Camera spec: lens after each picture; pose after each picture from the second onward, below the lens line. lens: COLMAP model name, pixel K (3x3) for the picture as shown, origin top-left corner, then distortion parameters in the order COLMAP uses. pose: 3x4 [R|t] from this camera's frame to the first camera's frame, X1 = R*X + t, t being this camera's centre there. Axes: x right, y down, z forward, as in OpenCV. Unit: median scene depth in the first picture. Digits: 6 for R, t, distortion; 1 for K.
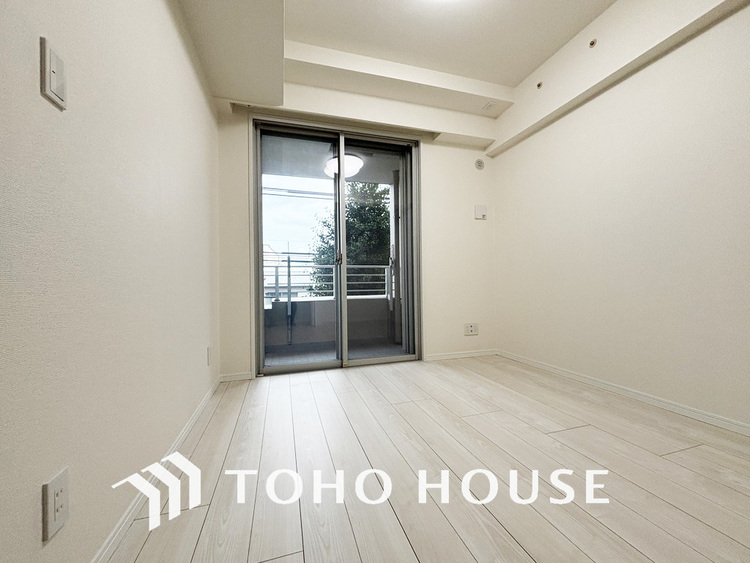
lens RADIAL K [[300.2, 0, 375.0], [0, 300.2, 281.5], [0, 0, 1]] dist [-0.004504, -0.000377]
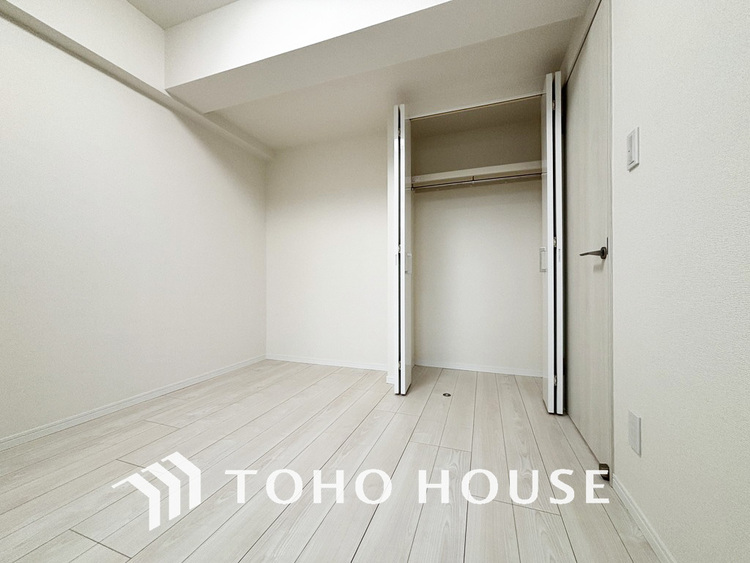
lens RADIAL K [[300.2, 0, 375.0], [0, 300.2, 281.5], [0, 0, 1]] dist [-0.004504, -0.000377]
pose [[-0.798828, 0.020961, 0.601194, -0.394067], [0.009513, 0.999708, -0.022216, 0.000119], [-0.601484, -0.012028, -0.798794, 1.265934]]
